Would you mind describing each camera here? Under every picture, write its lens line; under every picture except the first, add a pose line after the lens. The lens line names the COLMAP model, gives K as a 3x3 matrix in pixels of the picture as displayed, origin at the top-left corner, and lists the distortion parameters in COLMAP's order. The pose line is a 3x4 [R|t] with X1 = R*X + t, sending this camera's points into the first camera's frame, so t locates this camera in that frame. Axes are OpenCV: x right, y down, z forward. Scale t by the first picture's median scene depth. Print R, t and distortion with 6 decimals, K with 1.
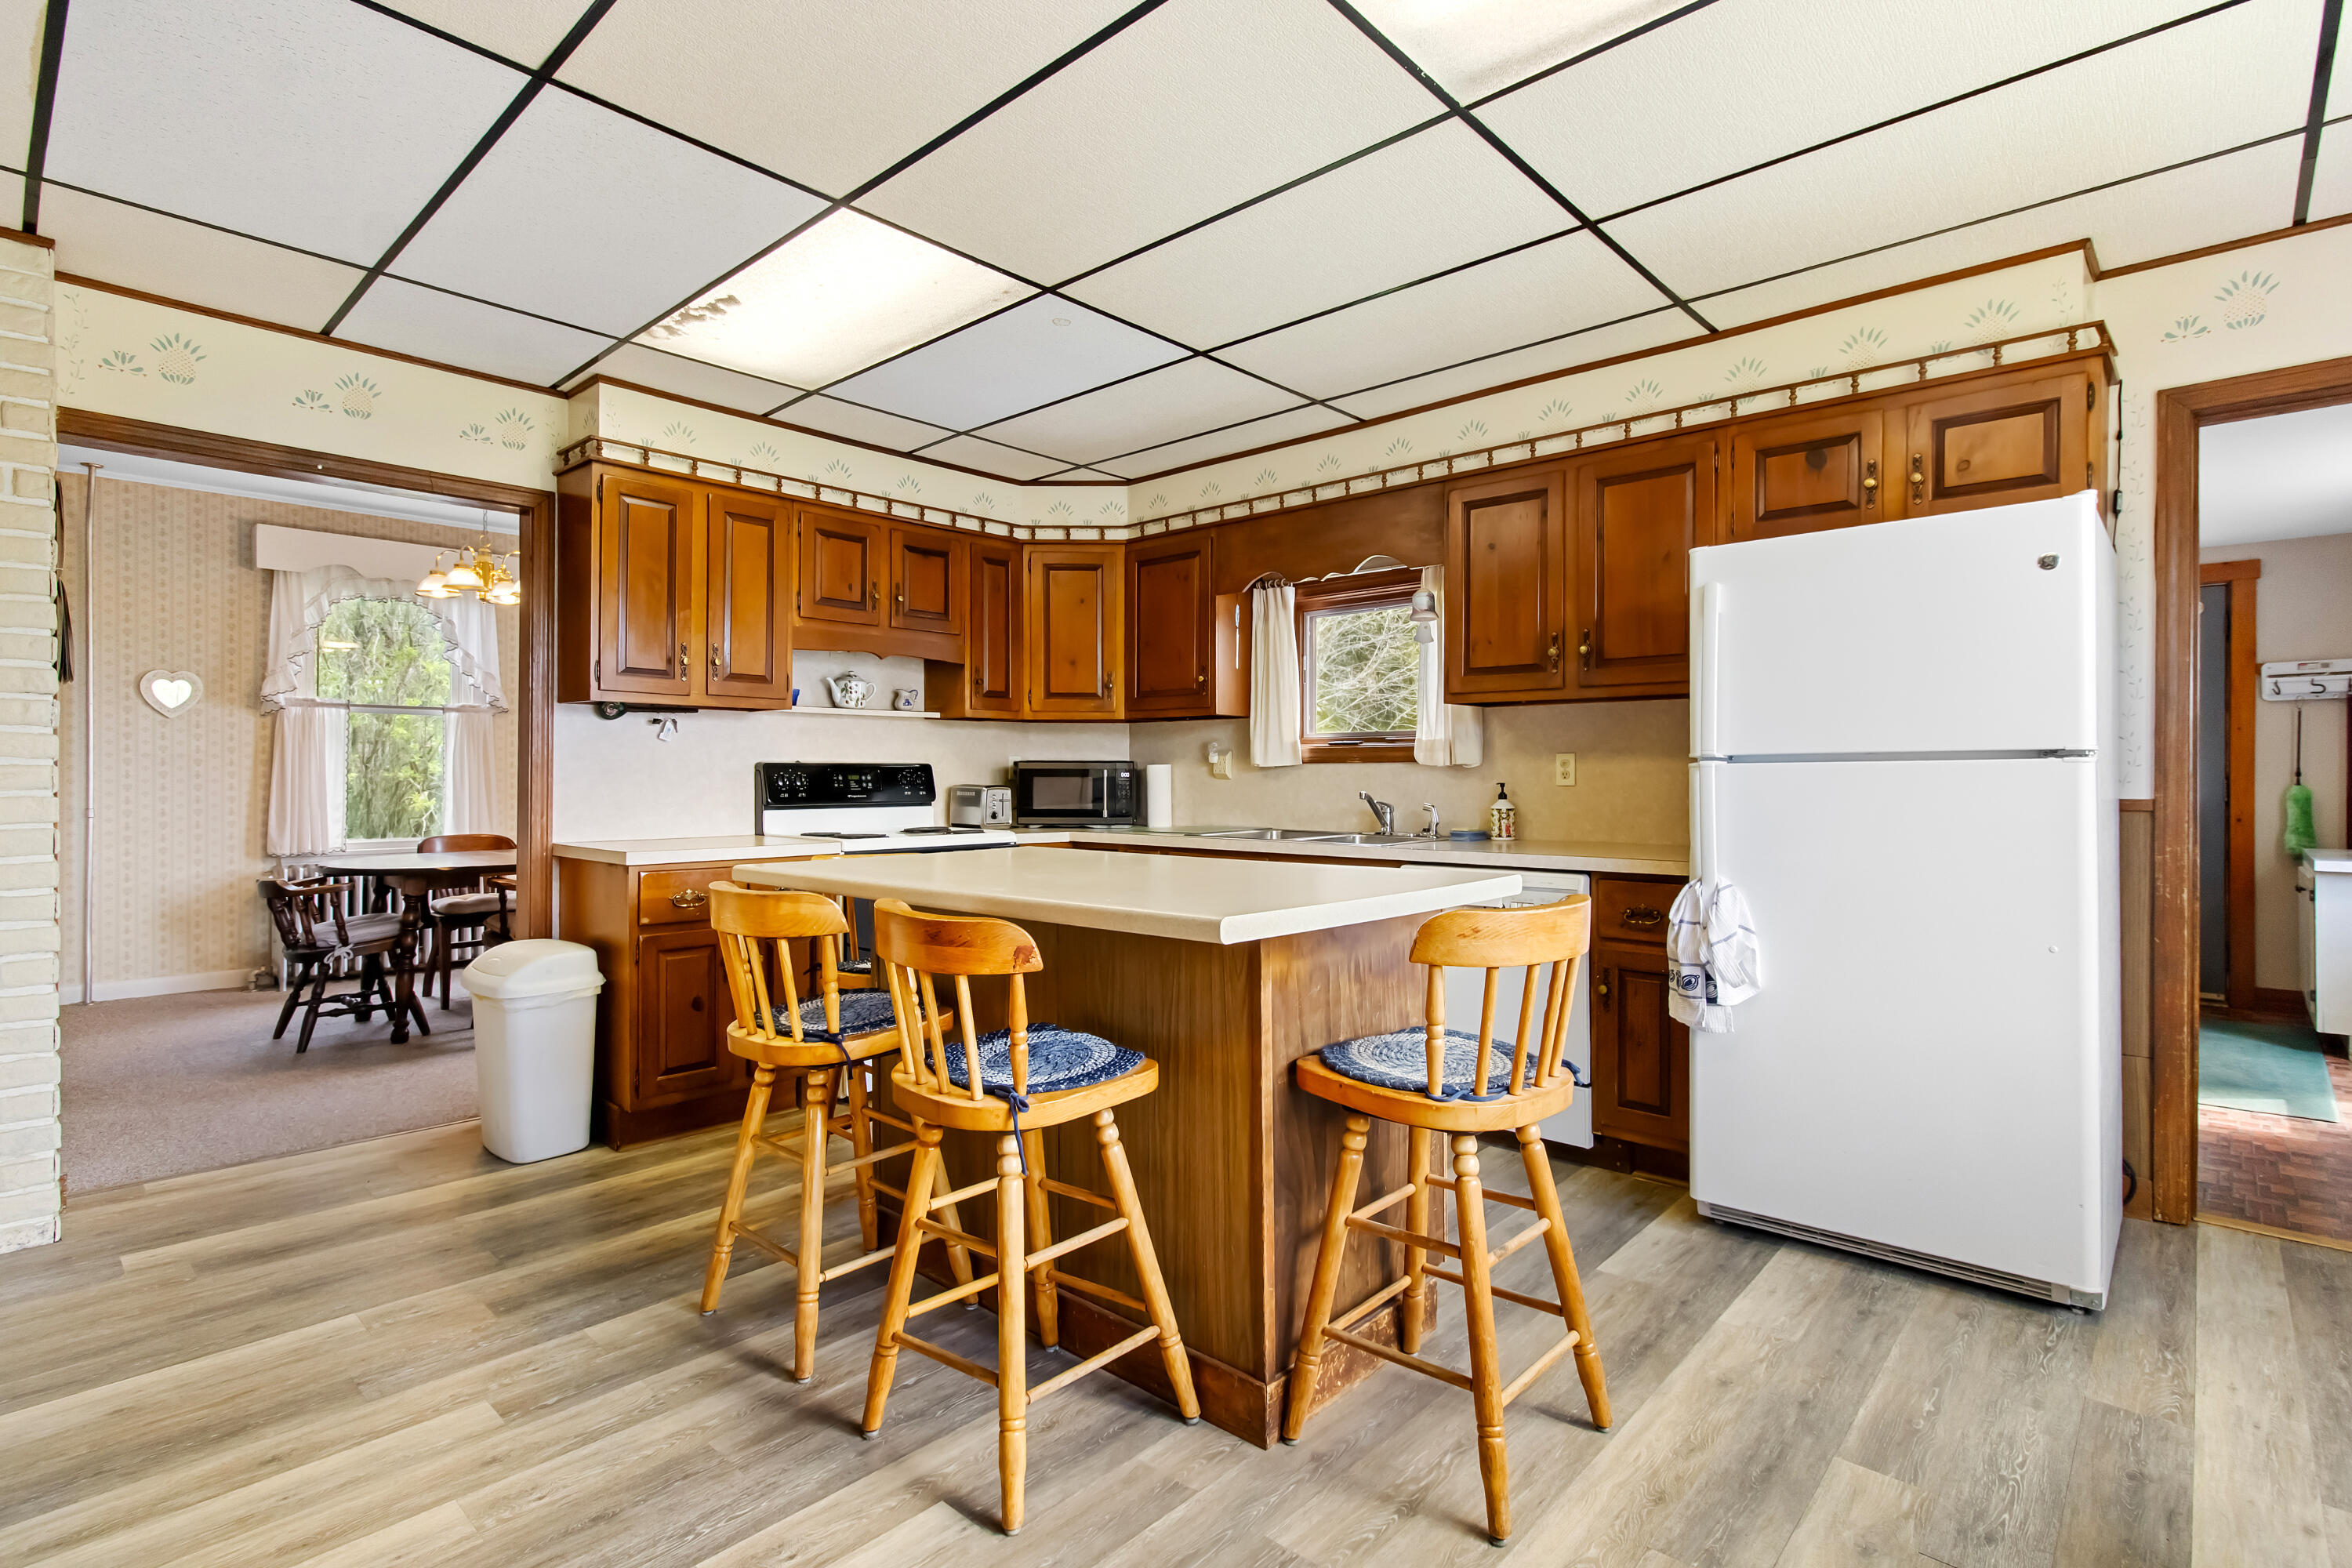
lens RADIAL K [[1117.5, 0, 1174.7], [0, 1117.5, 821.5], [0, 0, 1]] dist [0.002126, 0.000901]
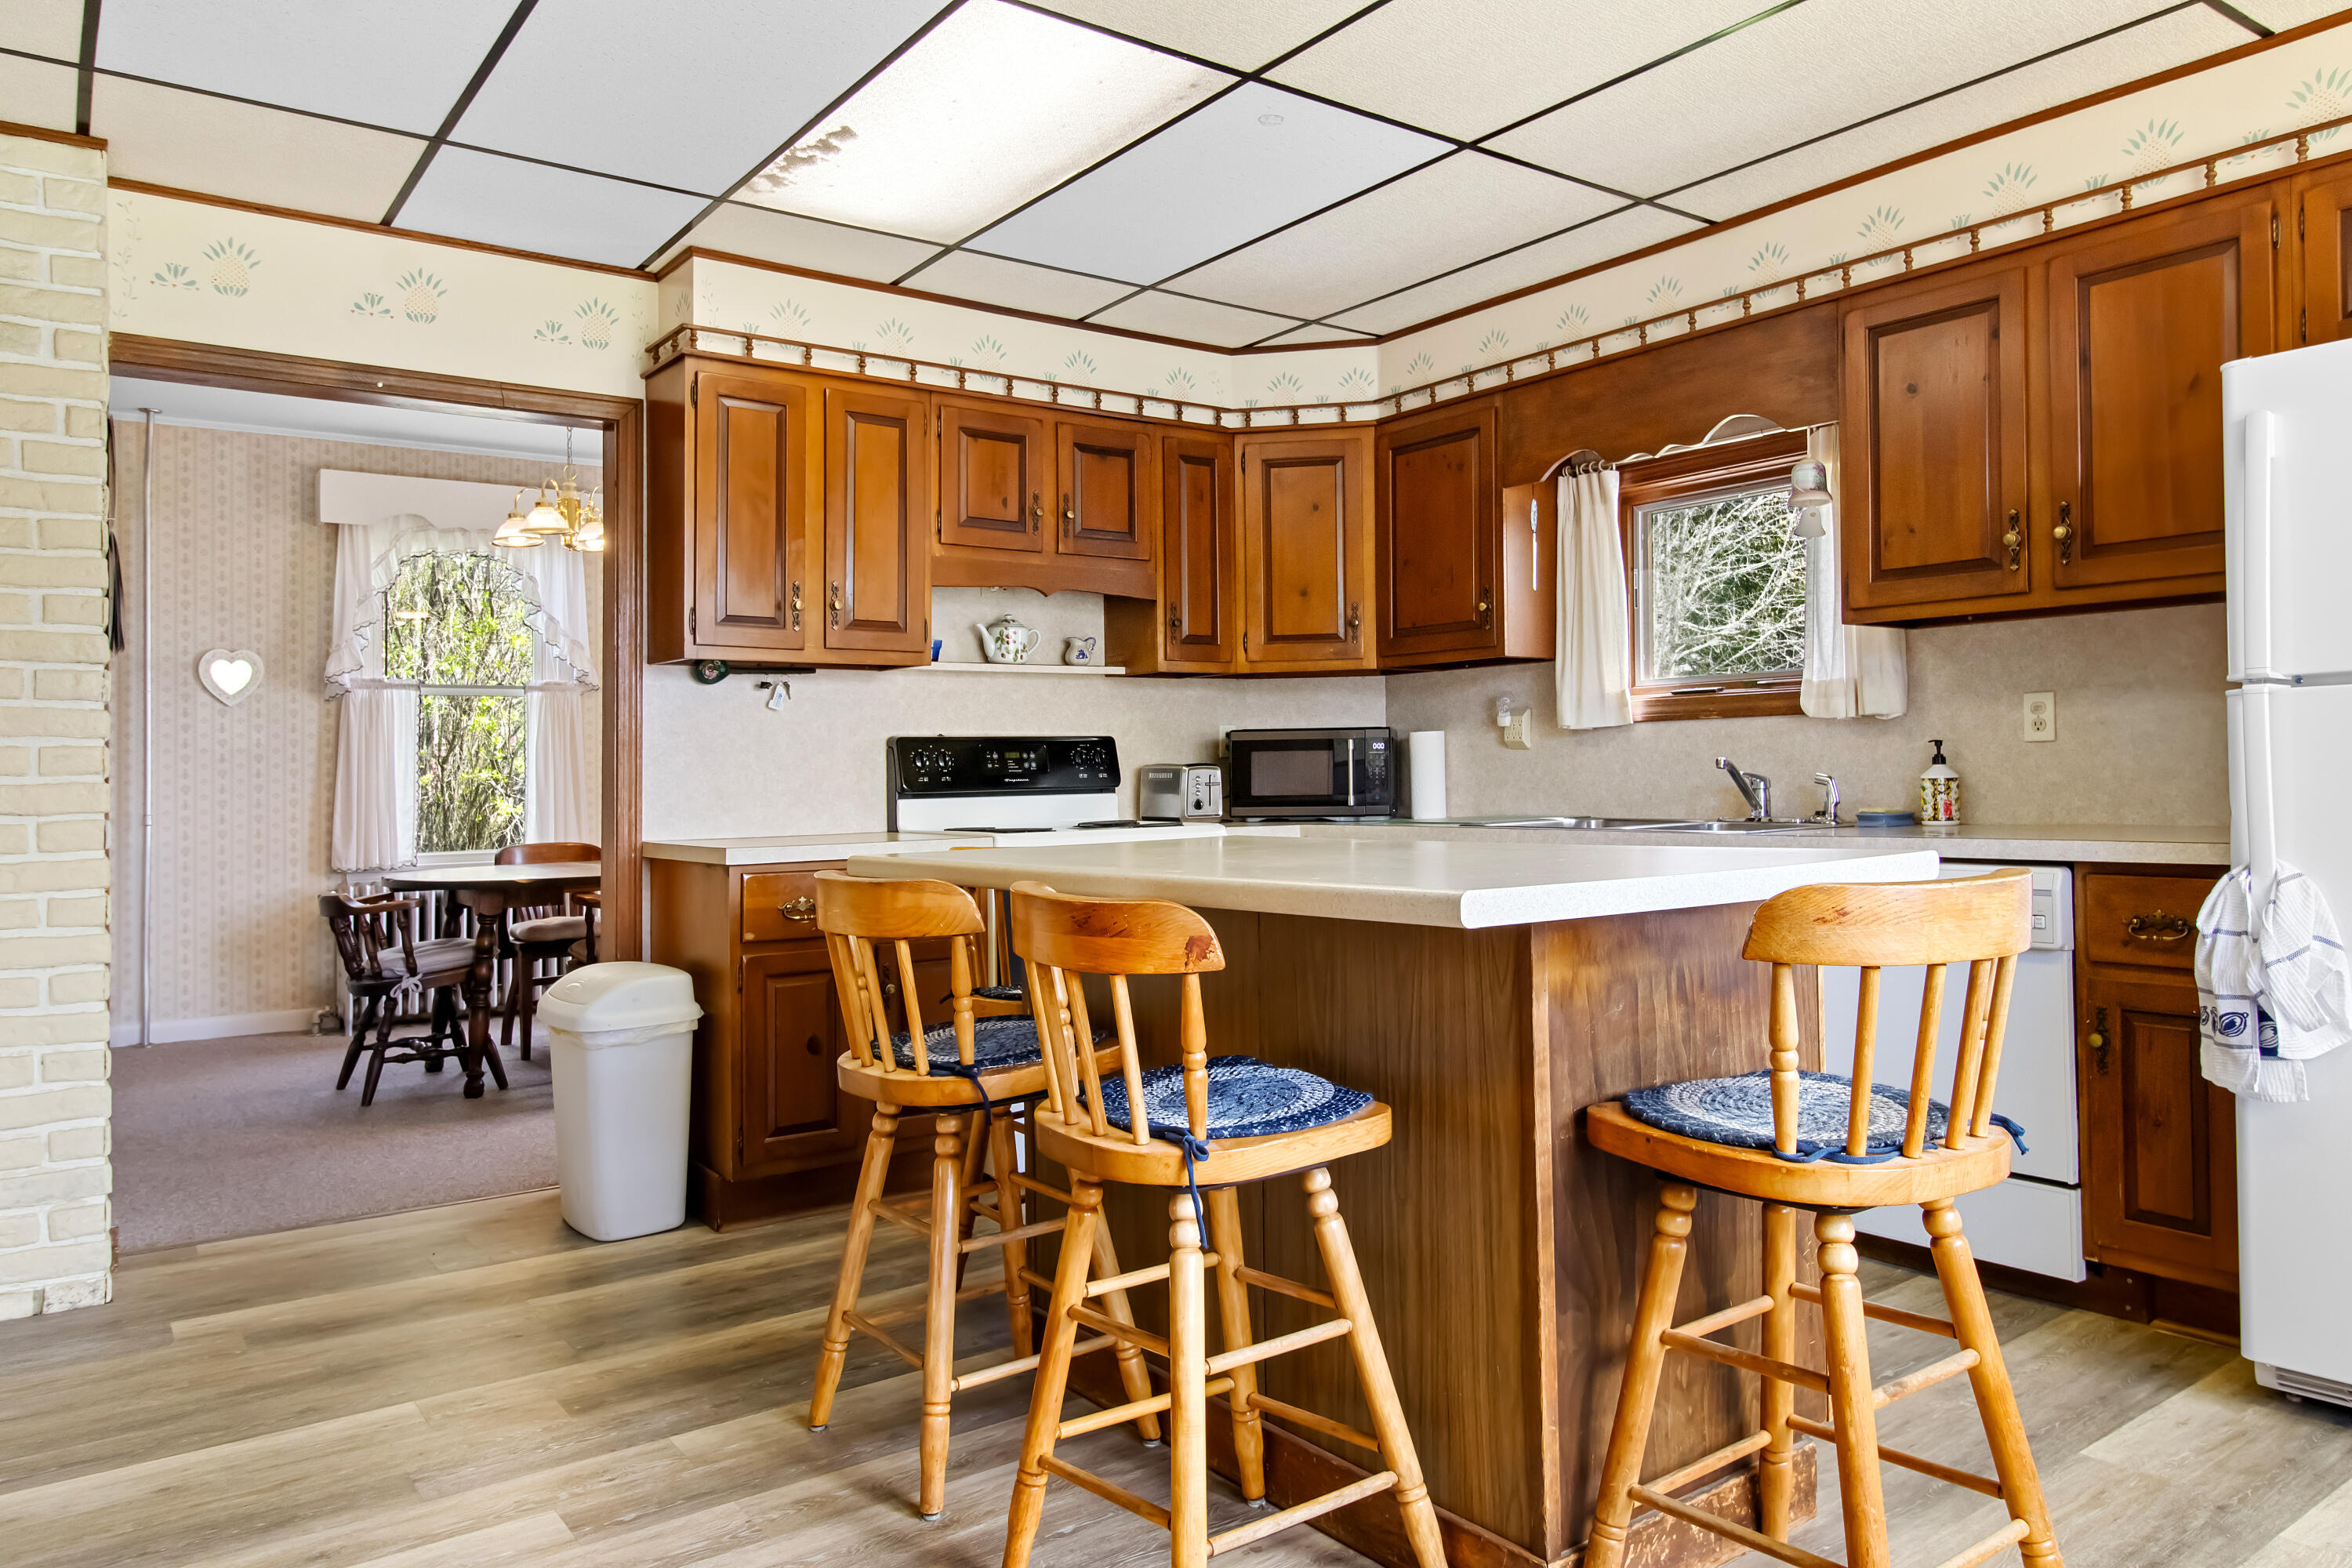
lens RADIAL K [[1564.5, 0, 1165.8], [0, 1564.5, 812.7], [0, 0, 1]] dist [0.002610, -0.000519]
pose [[0.980794, -0.013367, -0.194586, 0.020980], [0.010379, 0.999812, -0.016366, 0.020264], [0.194768, 0.014032, 0.980749, -0.012401]]
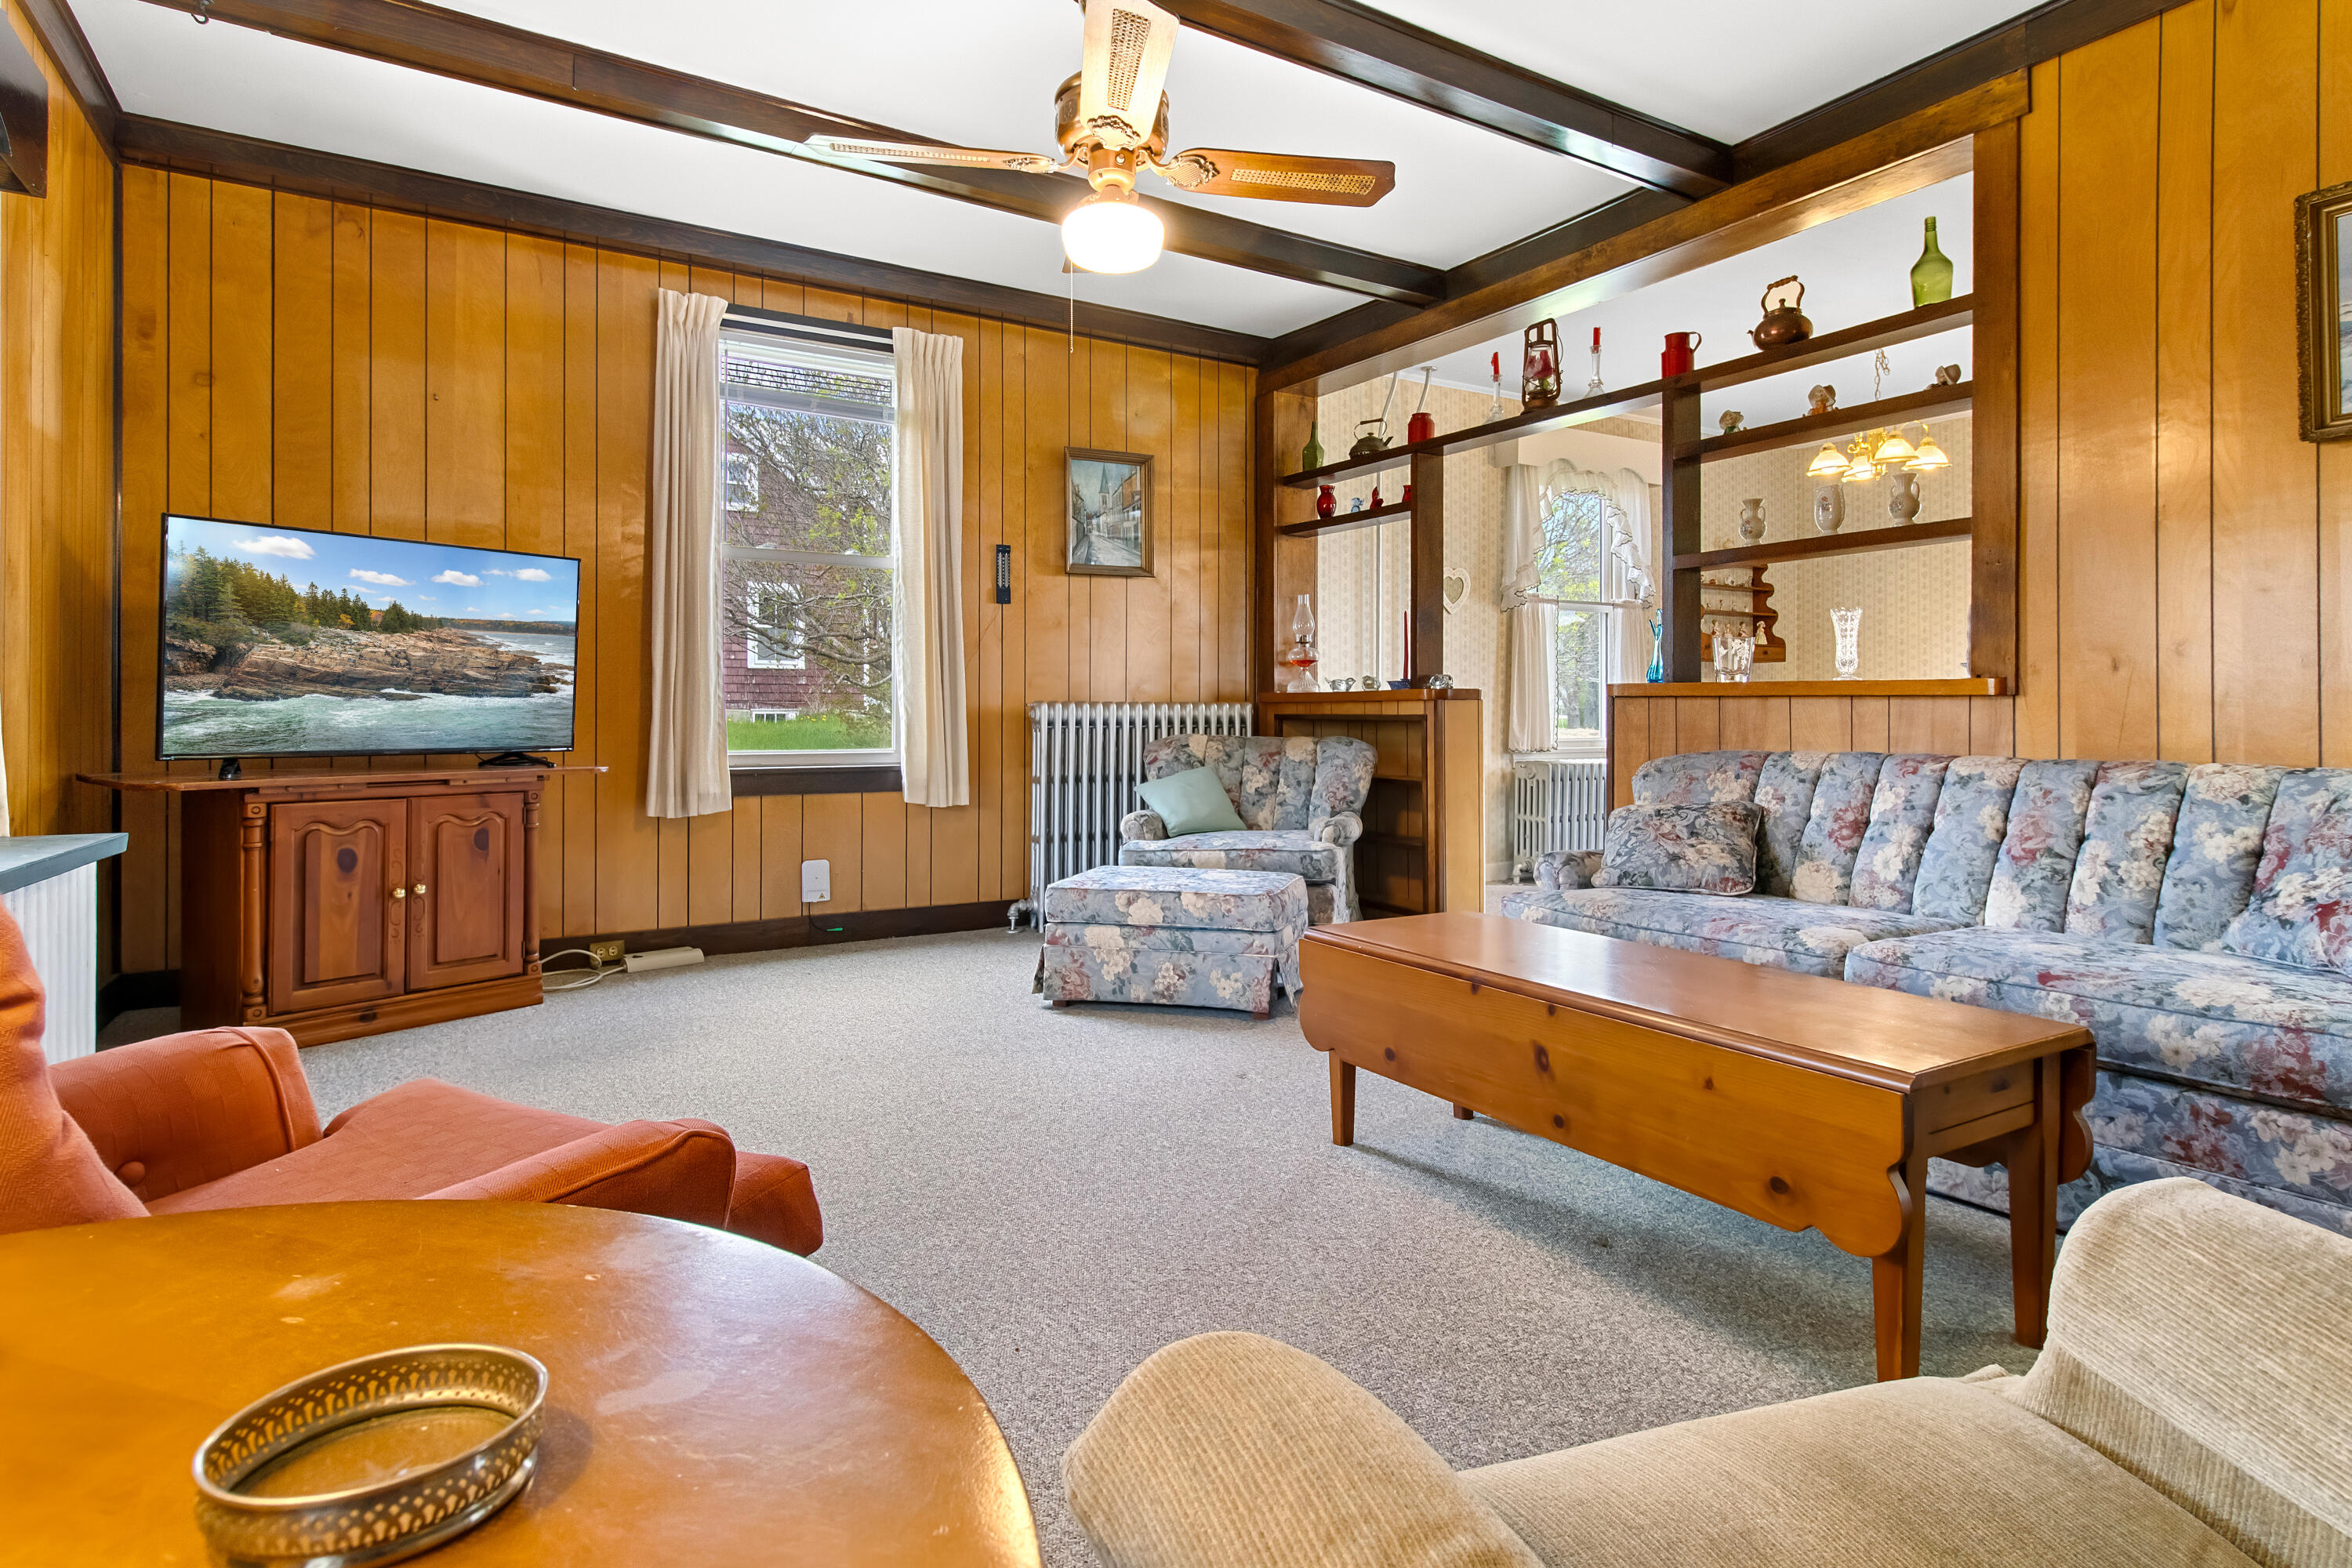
lens RADIAL K [[1236.8, 0, 1176.0], [0, 1236.8, 784.0], [0, 0, 1]] dist [0.001259, 0.000263]
pose [[0.958379, 0.014621, -0.285125, -1.220606], [-0.009765, 0.999782, 0.018443, 0.066756], [0.285332, -0.014892, 0.958313, -0.237203]]
